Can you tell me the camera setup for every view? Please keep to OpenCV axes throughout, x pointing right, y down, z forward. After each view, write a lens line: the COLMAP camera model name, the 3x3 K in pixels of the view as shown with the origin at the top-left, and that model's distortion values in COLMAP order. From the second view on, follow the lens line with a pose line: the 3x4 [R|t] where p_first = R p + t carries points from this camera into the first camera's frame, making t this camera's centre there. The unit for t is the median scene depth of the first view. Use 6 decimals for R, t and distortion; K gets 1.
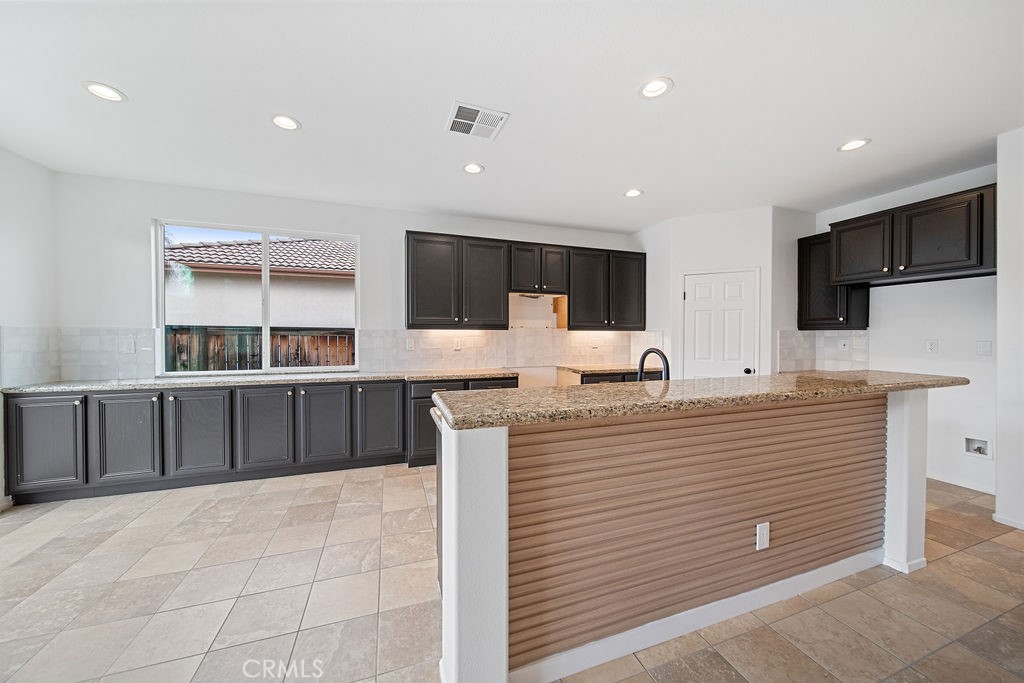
lens RADIAL K [[355.0, 0, 511.2], [0, 355.0, 338.5], [0, 0, 1]] dist [-0.004398, -0.000640]
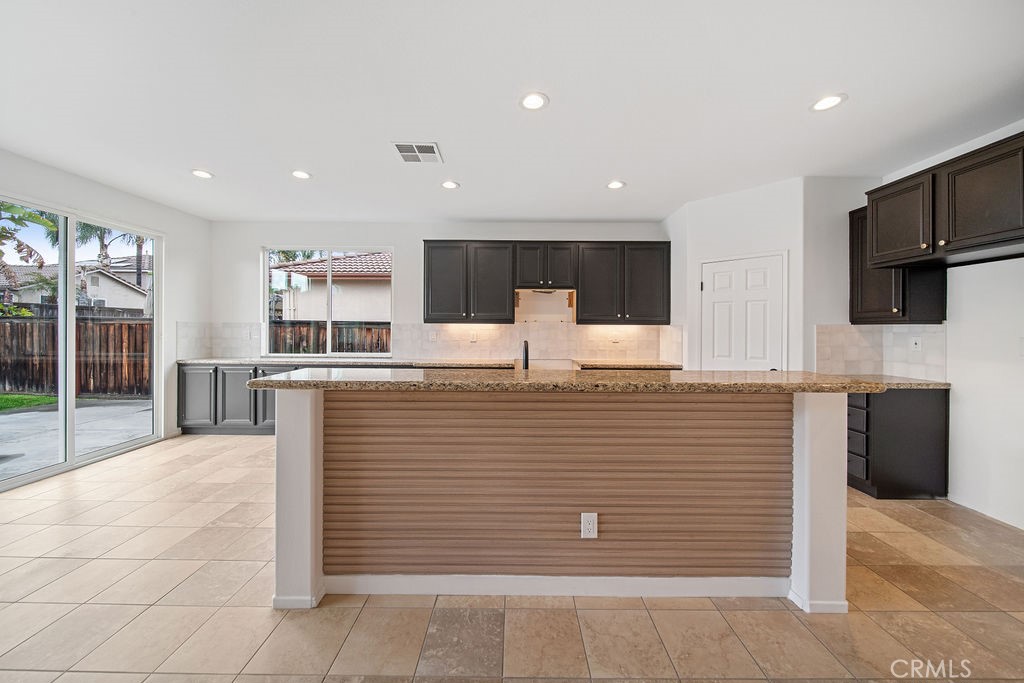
lens RADIAL K [[355.0, 0, 503.5], [0, 355.0, 327.1], [0, 0, 1]] dist [-0.004398, -0.000640]
pose [[0.943388, 0.003577, -0.331672, 0.367543], [-0.008570, 0.999871, -0.013590, 0.000552], [0.331580, 0.015663, 0.943297, -0.025853]]
